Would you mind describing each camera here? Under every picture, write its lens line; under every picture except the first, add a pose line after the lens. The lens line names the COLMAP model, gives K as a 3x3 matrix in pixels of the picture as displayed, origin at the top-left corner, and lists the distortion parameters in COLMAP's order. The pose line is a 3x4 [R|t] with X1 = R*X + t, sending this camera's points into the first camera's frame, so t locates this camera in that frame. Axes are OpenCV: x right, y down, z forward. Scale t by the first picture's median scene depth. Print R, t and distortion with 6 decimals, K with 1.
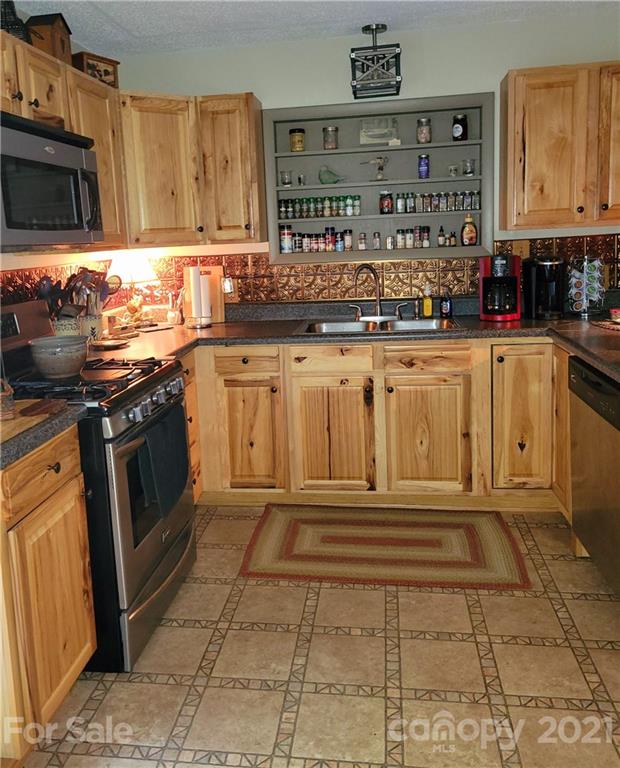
lens RADIAL K [[667.2, 0, 277.1], [0, 667.2, 328.2], [0, 0, 1]] dist [0.045503, -0.015019]
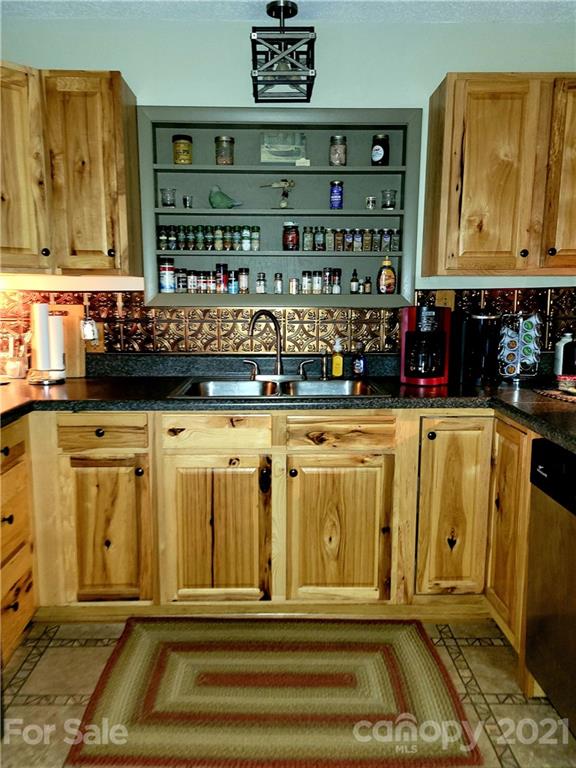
lens RADIAL K [[585.9, 0, 284.7], [0, 585.9, 382.6], [0, 0, 1]] dist [0.046260, -0.017810]
pose [[0.984195, 0.022669, 0.175629, 0.036266], [-0.024277, 0.999681, 0.007015, -0.015001], [-0.175414, -0.011167, 0.984431, 0.317919]]
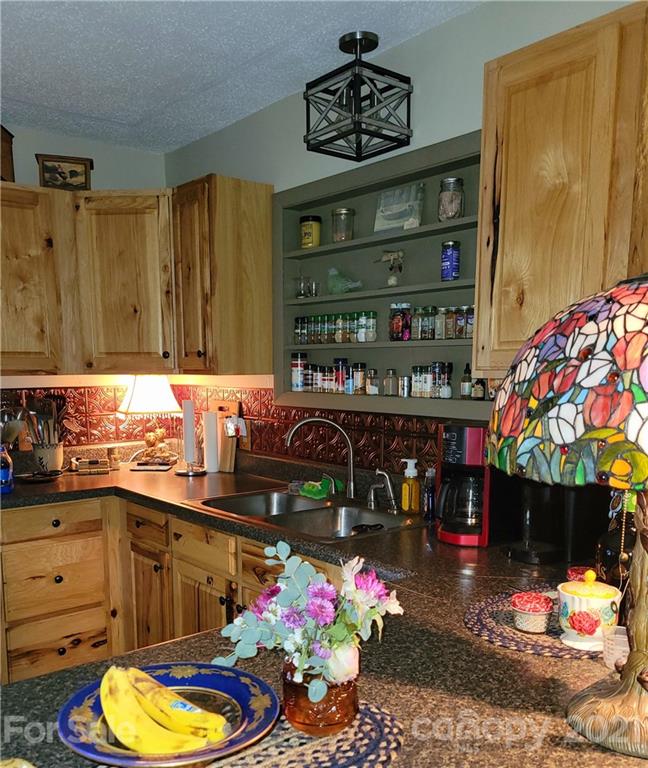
lens RADIAL K [[719.4, 0, 260.6], [0, 719.4, 477.3], [0, 0, 1]] dist [0.044480, 0.000000]
pose [[0.722926, 0.149745, -0.674503, 0.605439], [-0.125192, 0.988462, 0.085267, -0.093595], [0.679489, 0.022800, 0.733331, 0.457154]]
